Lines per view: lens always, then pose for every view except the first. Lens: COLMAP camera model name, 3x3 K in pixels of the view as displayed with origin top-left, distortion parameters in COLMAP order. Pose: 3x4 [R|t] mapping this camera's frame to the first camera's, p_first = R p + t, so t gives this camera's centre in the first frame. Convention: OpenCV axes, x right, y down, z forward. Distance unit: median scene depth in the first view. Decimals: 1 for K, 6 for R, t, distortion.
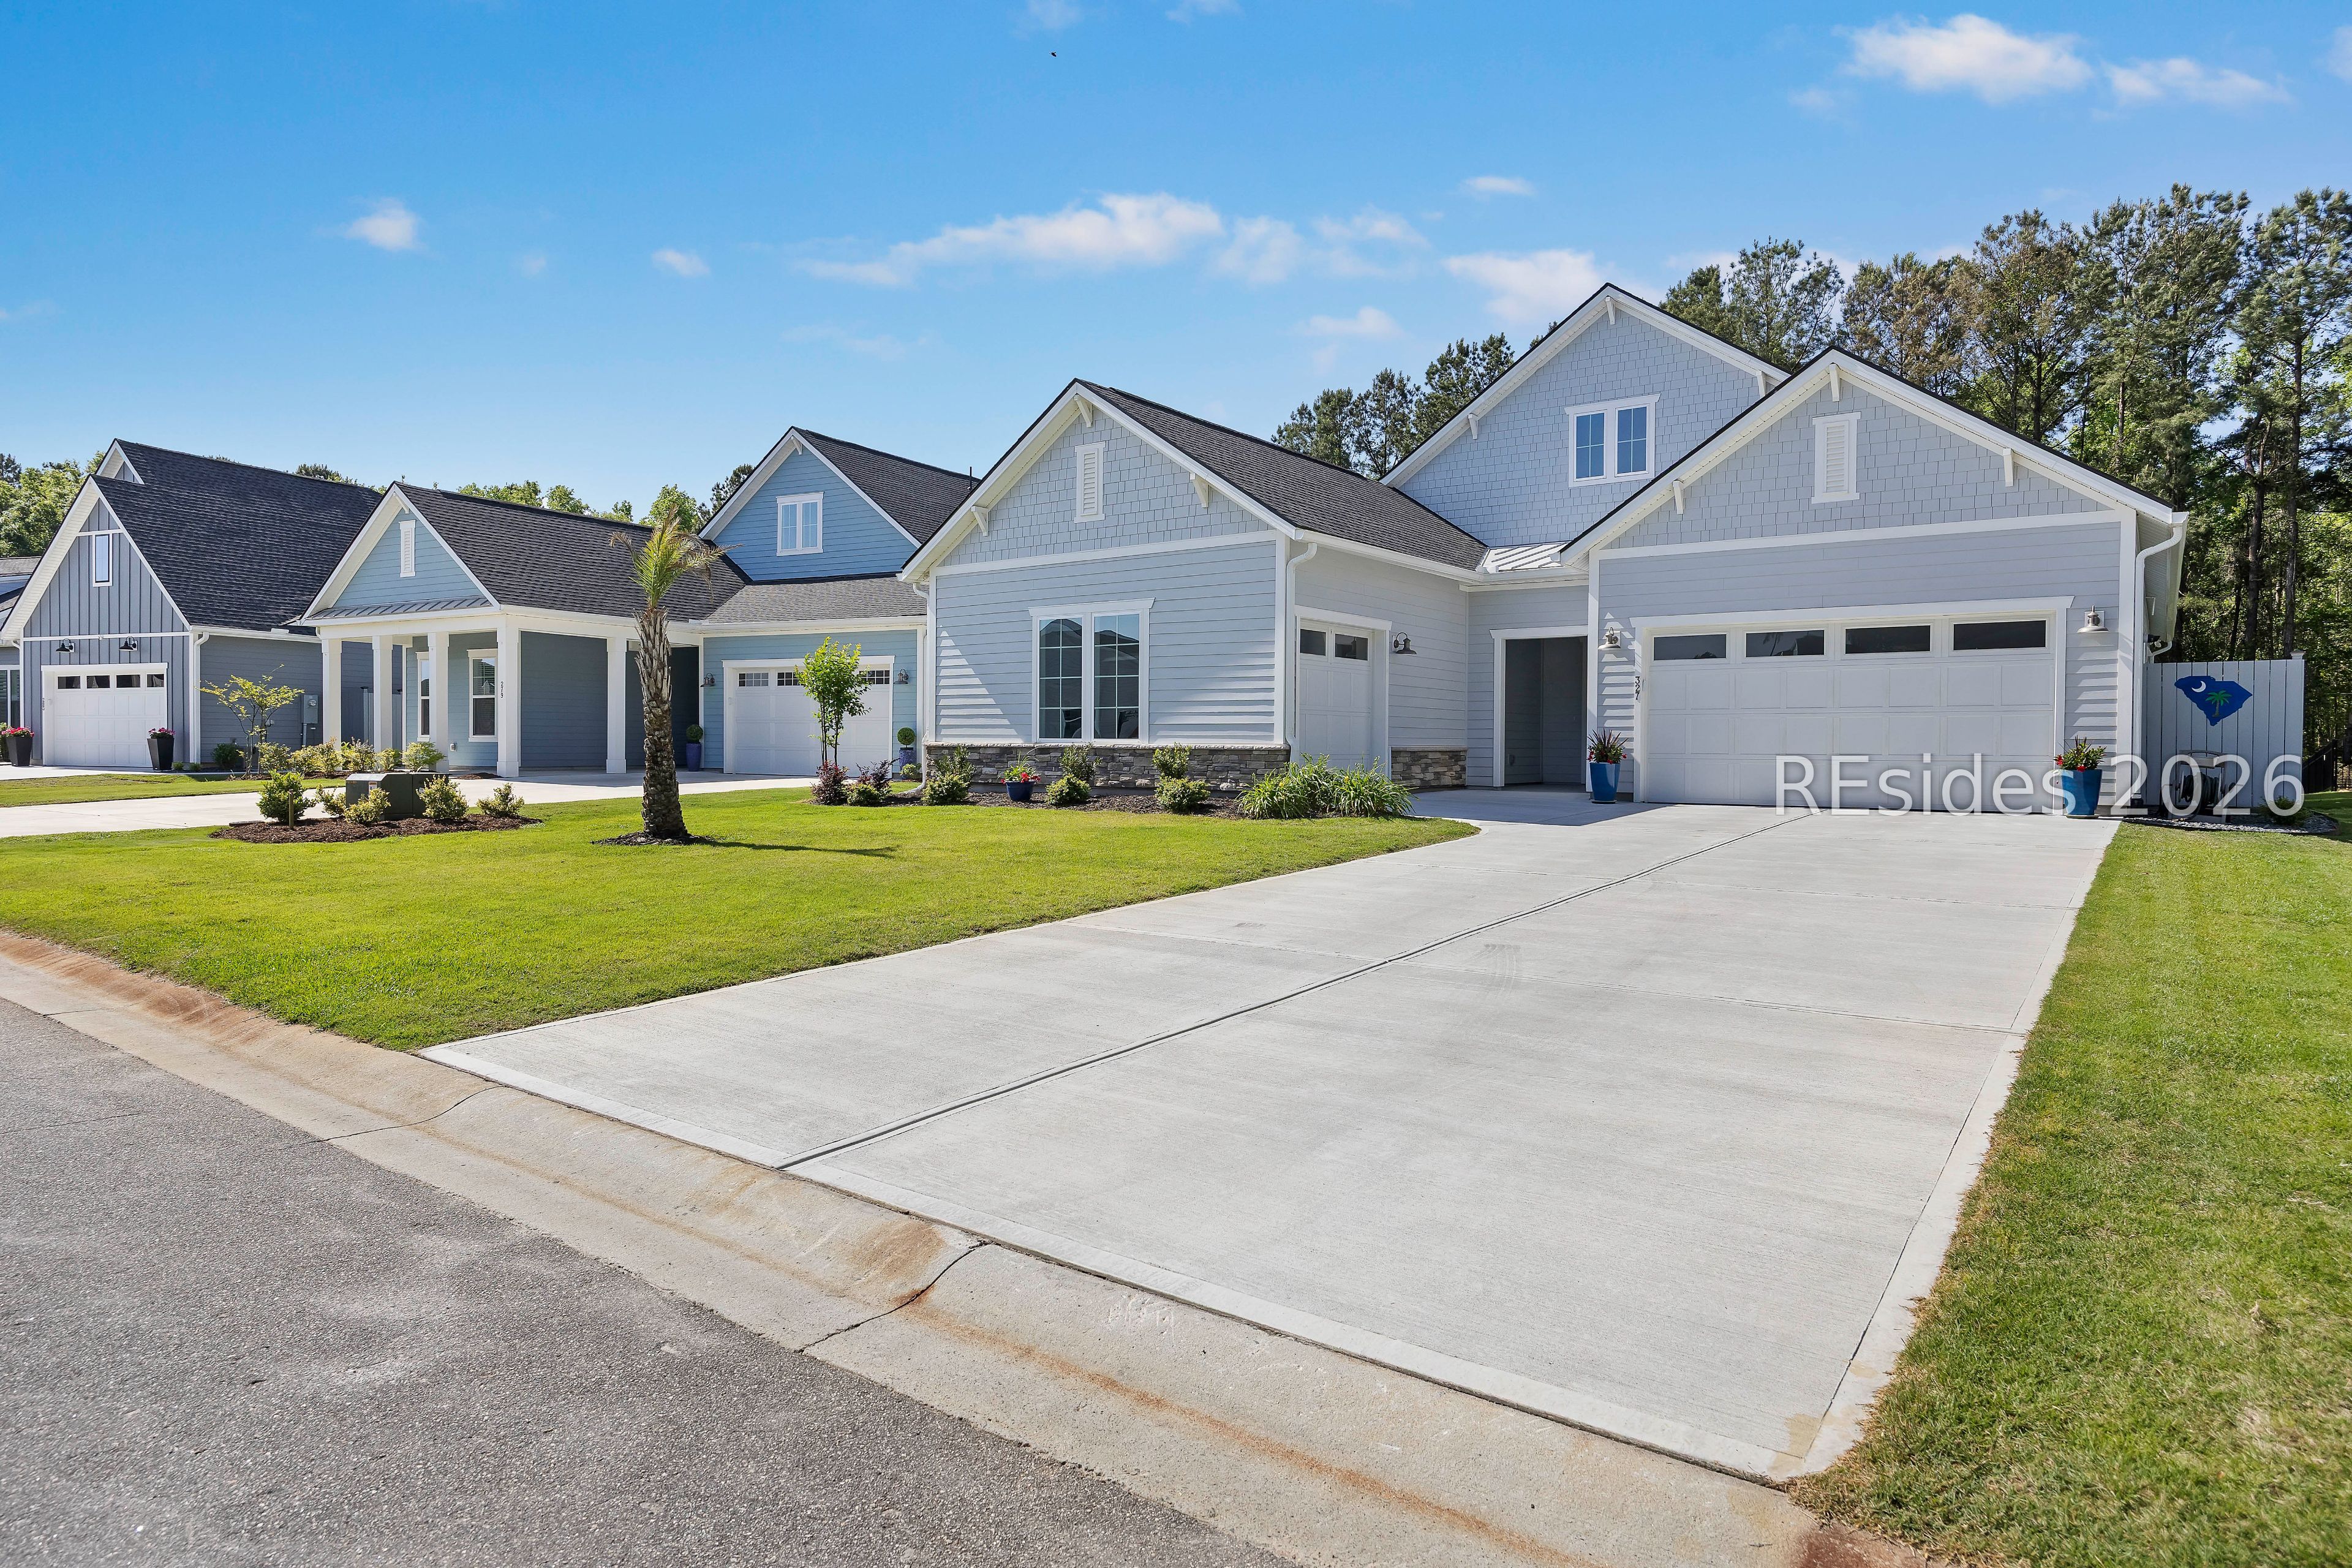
lens RADIAL K [[1348.7, 0, 1179.1], [0, 1348.7, 757.0], [0, 0, 1]] dist [-0.009241, 0.006715]
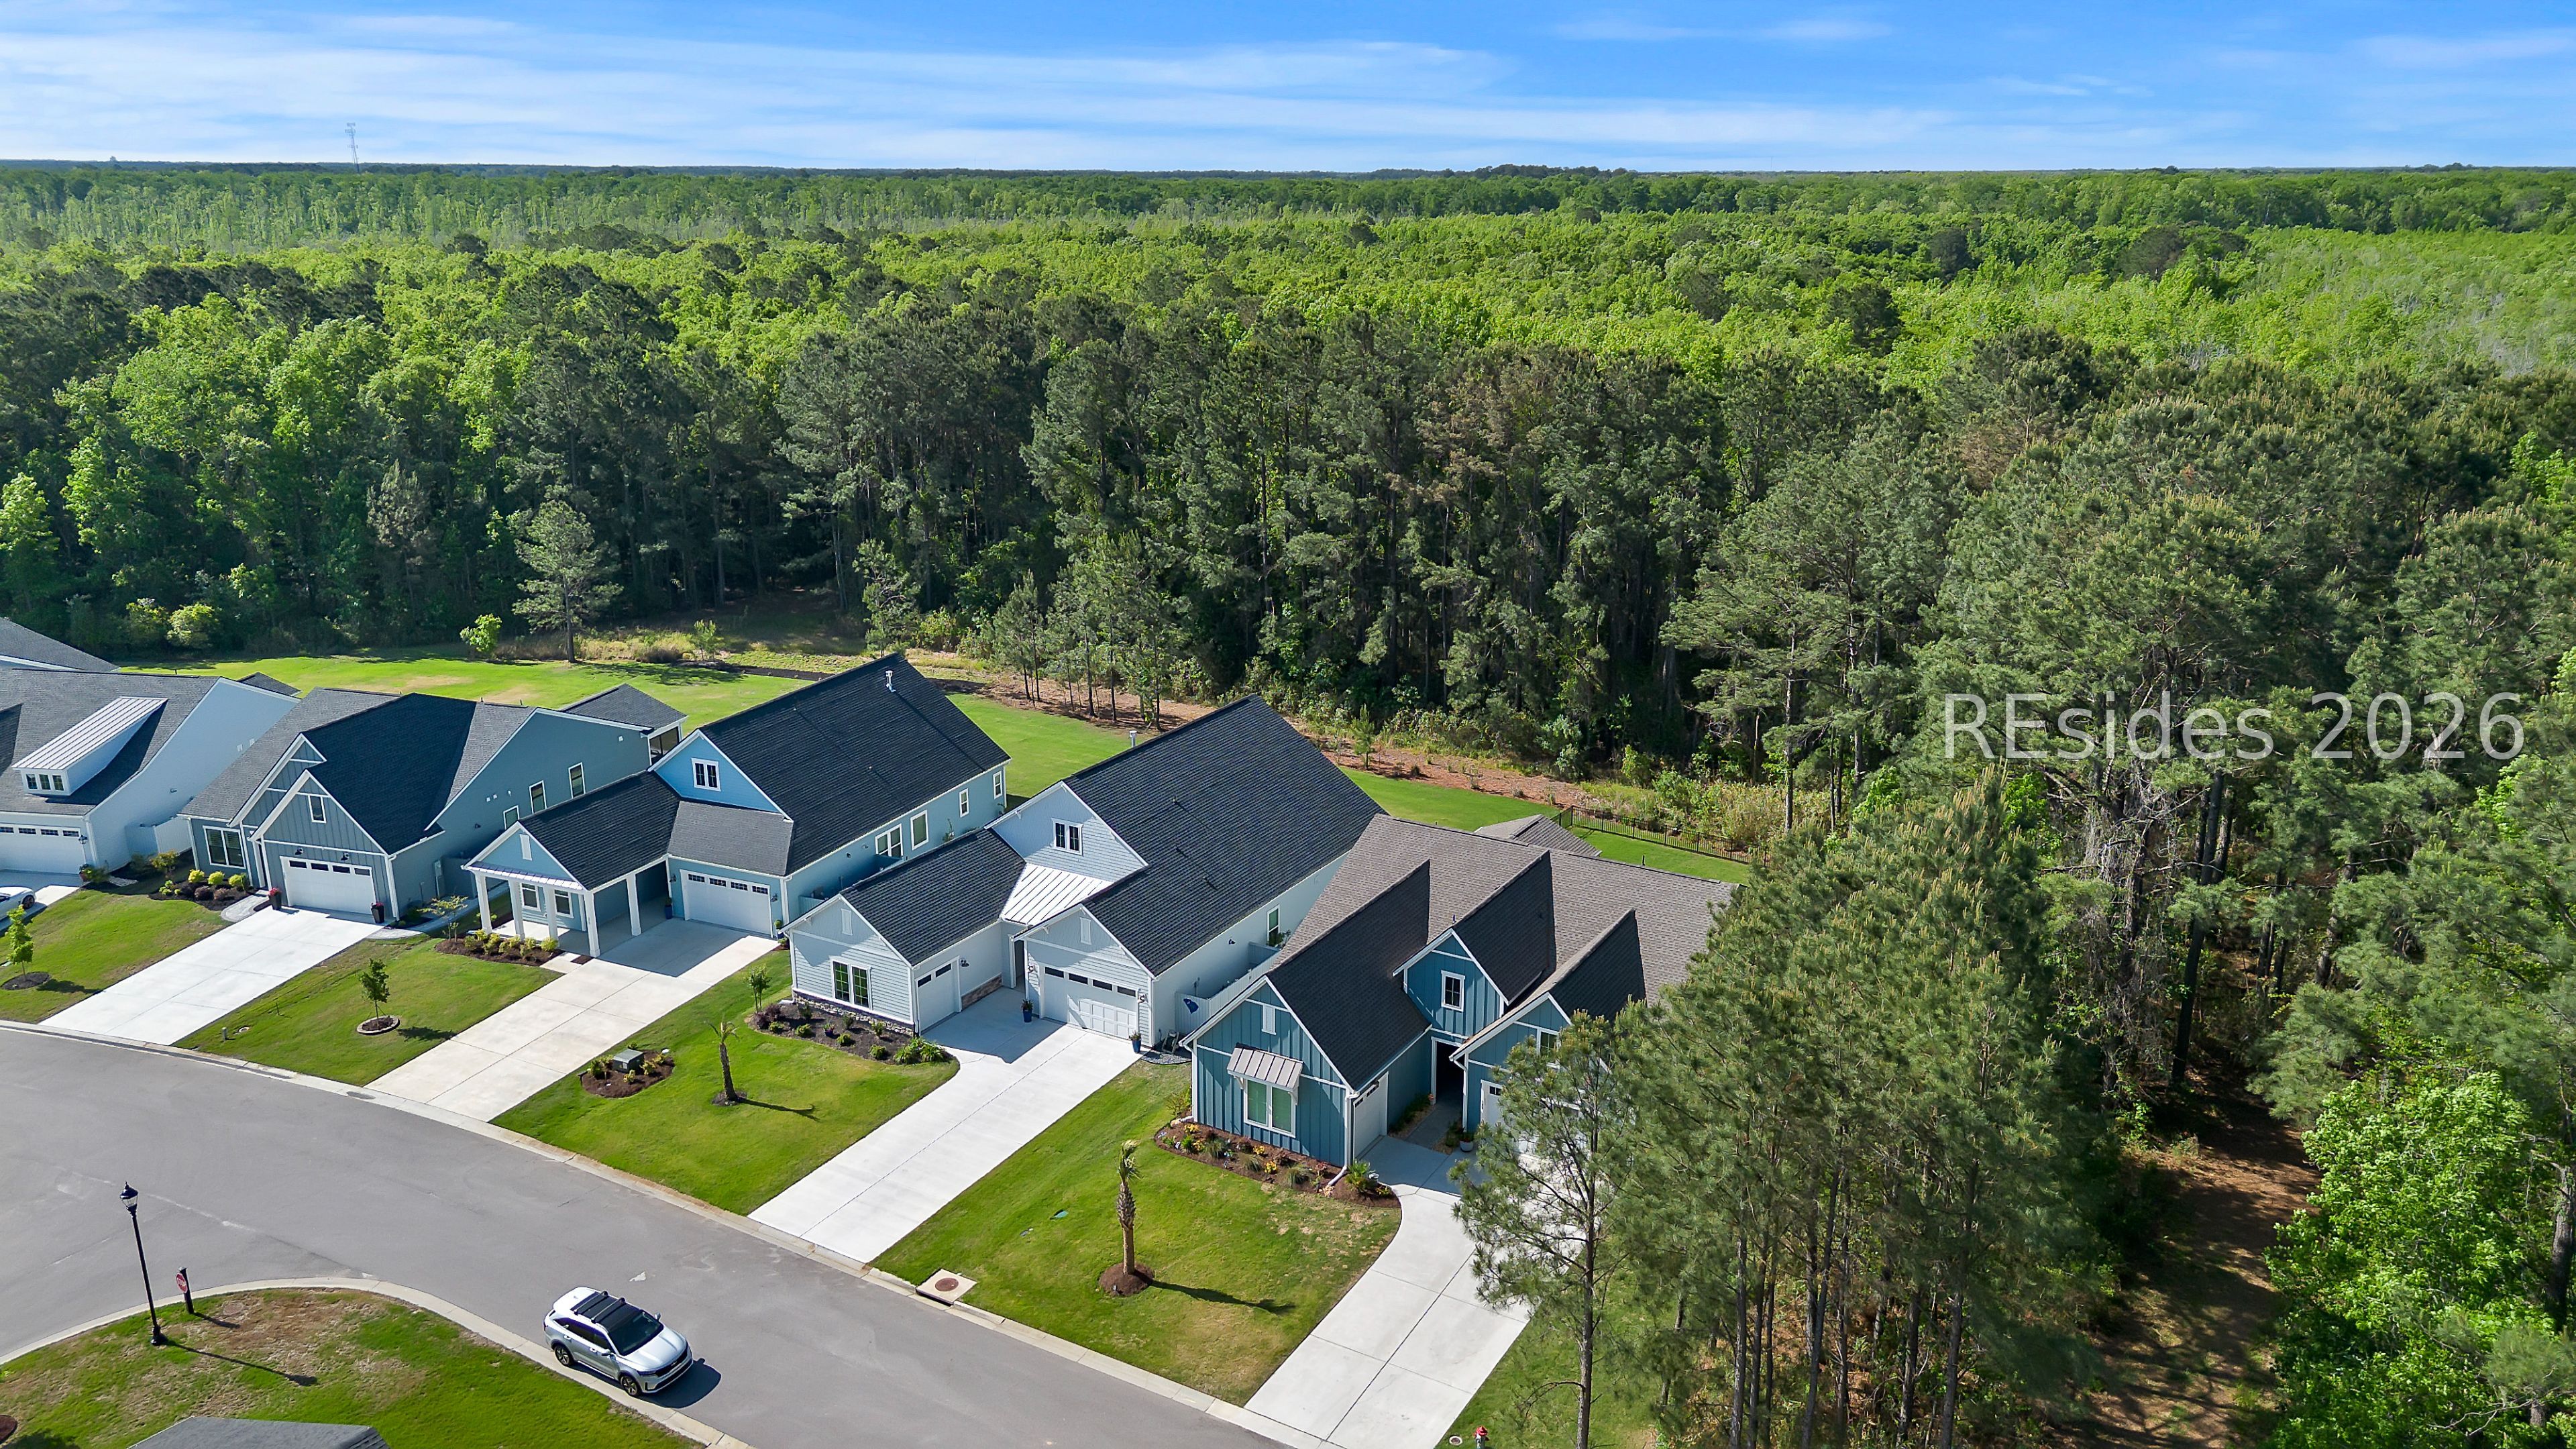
lens RADIAL K [[1813.3, 0, 1291.0], [0, 1813.3, 717.9], [0, 0, 1]] dist [0.071342, -0.066288]
pose [[0.994559, -0.034391, 0.098331, 0.494527], [0.005890, 0.960989, 0.276523, -1.644397], [-0.104005, -0.274439, 0.955964, -2.618514]]
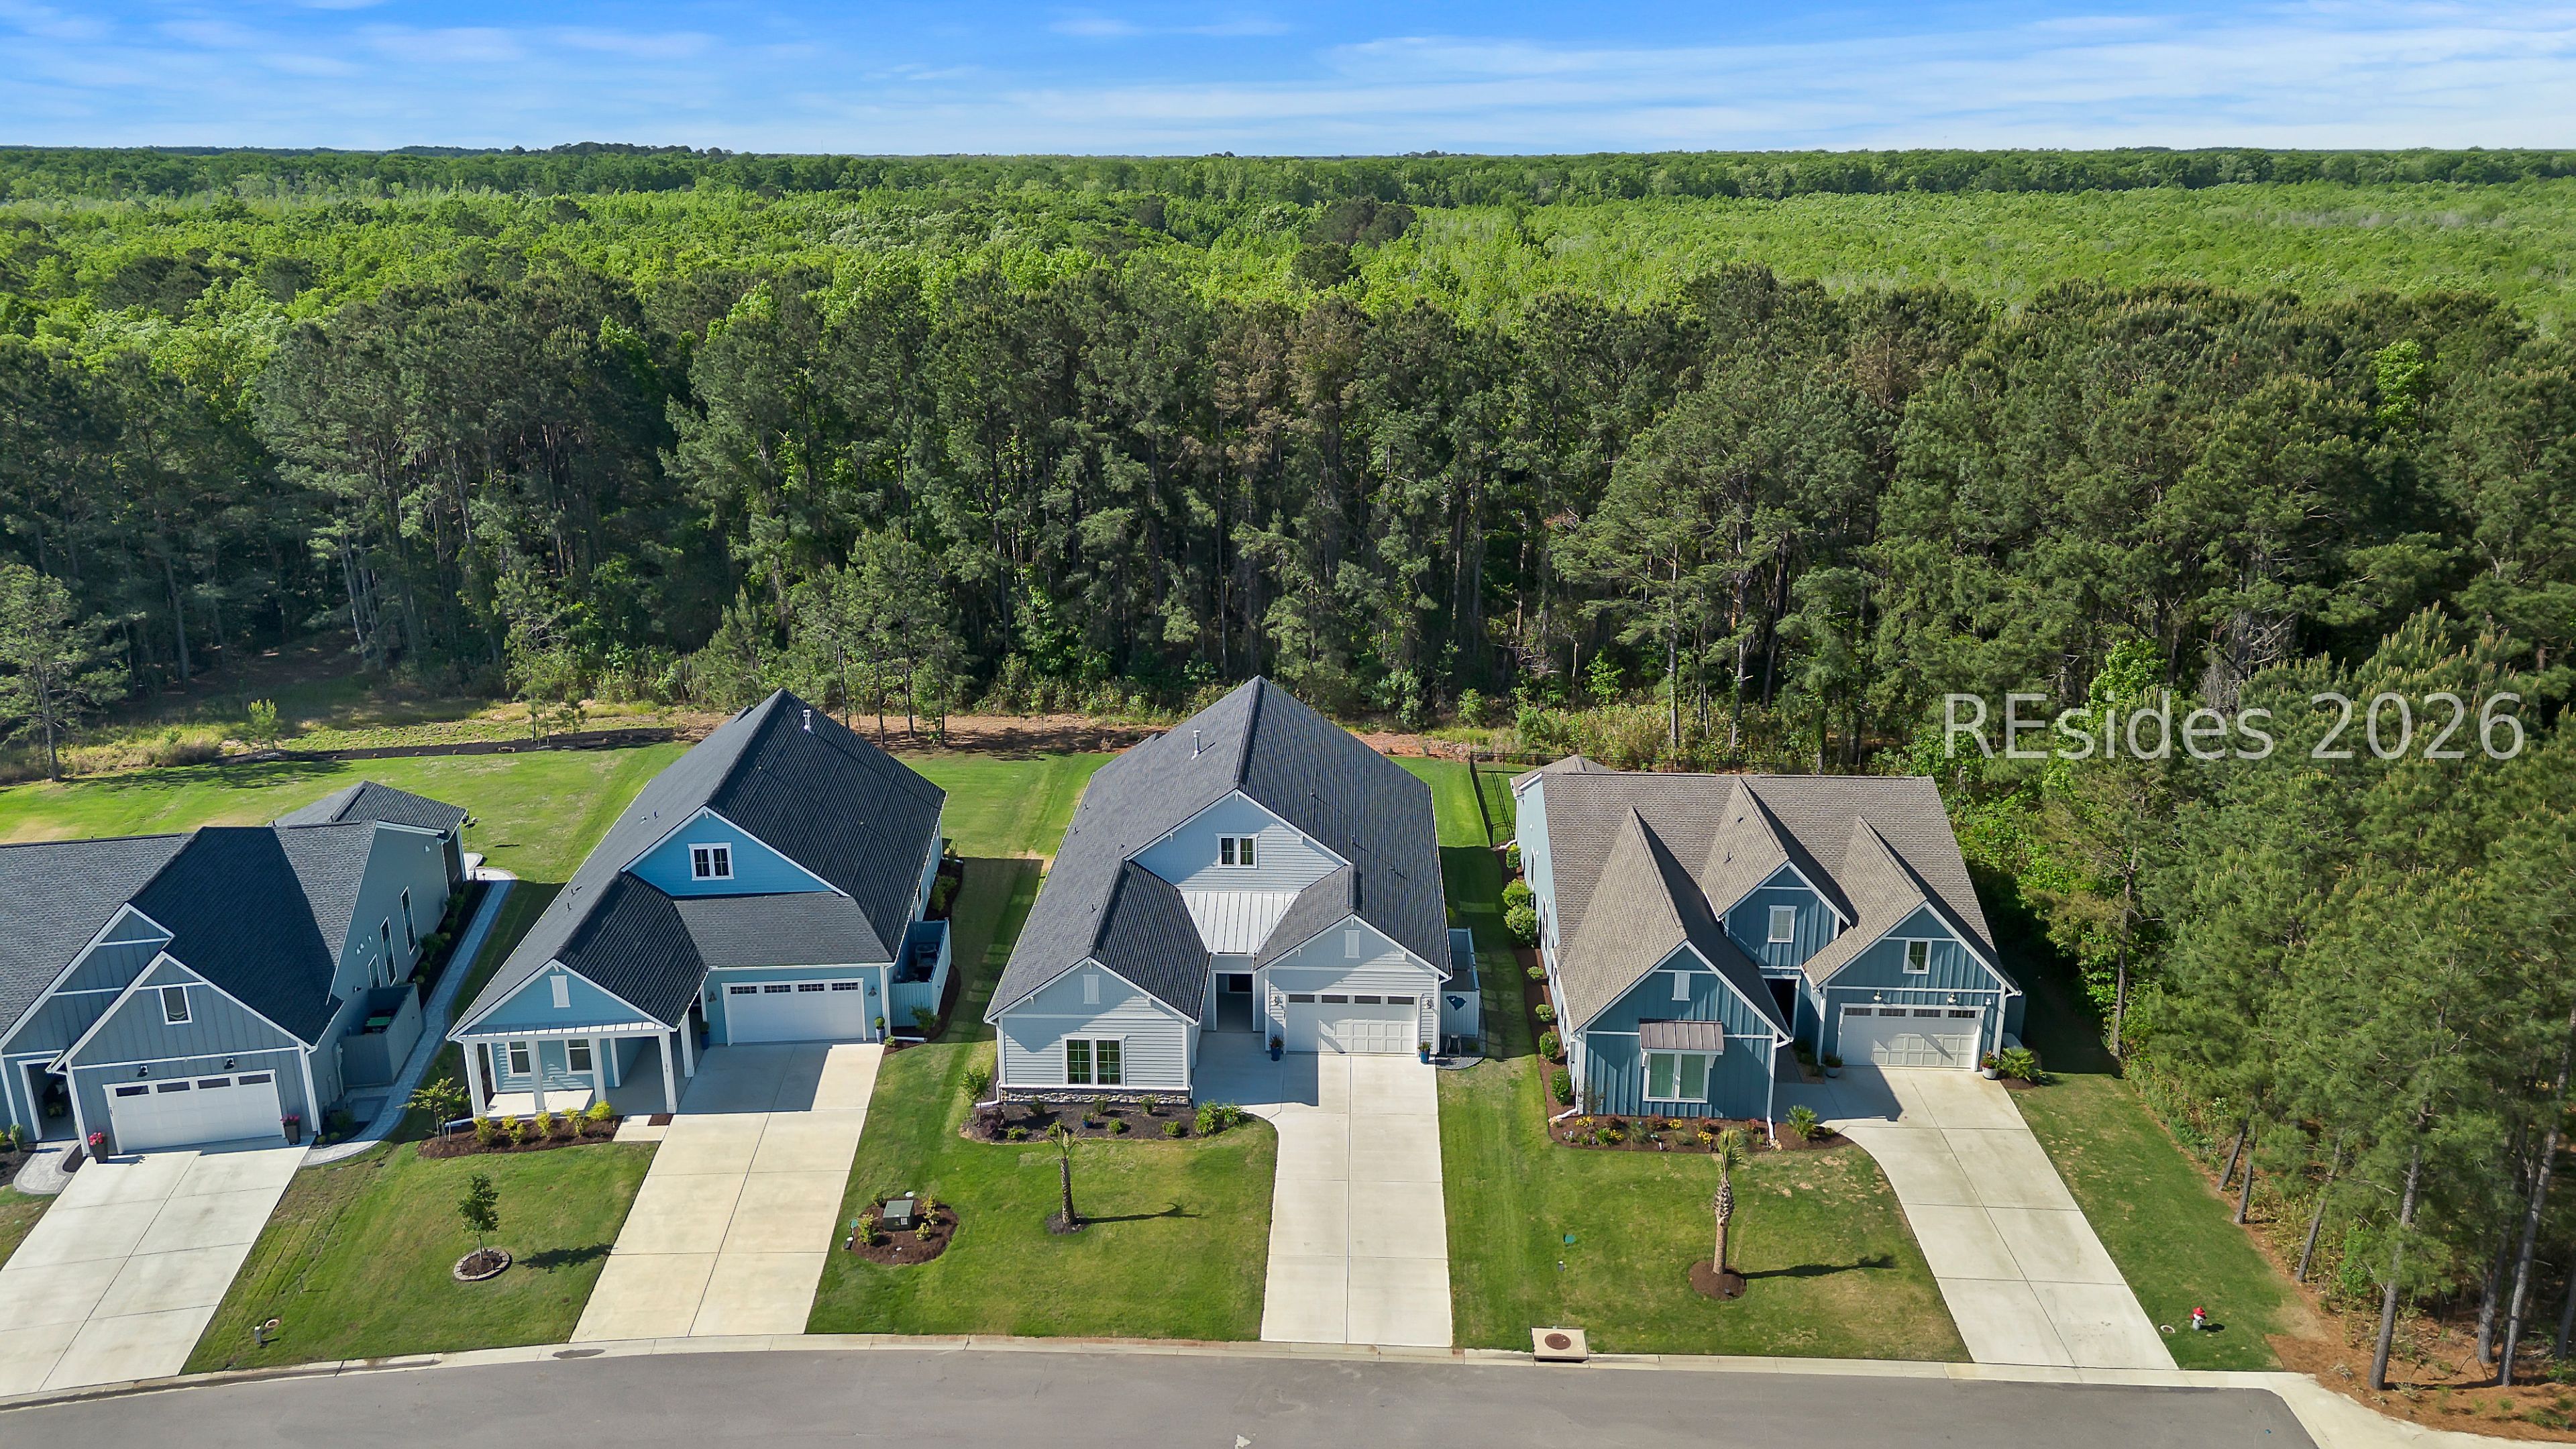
lens RADIAL K [[1813.3, 0, 1286.8], [0, 1813.3, 715.1], [0, 0, 1]] dist [0.071342, -0.066288]
pose [[0.828825, -0.169366, 0.533258, -1.395605], [0.010923, 0.957801, 0.287226, -1.567340], [-0.559401, -0.232235, 0.795699, -1.634993]]
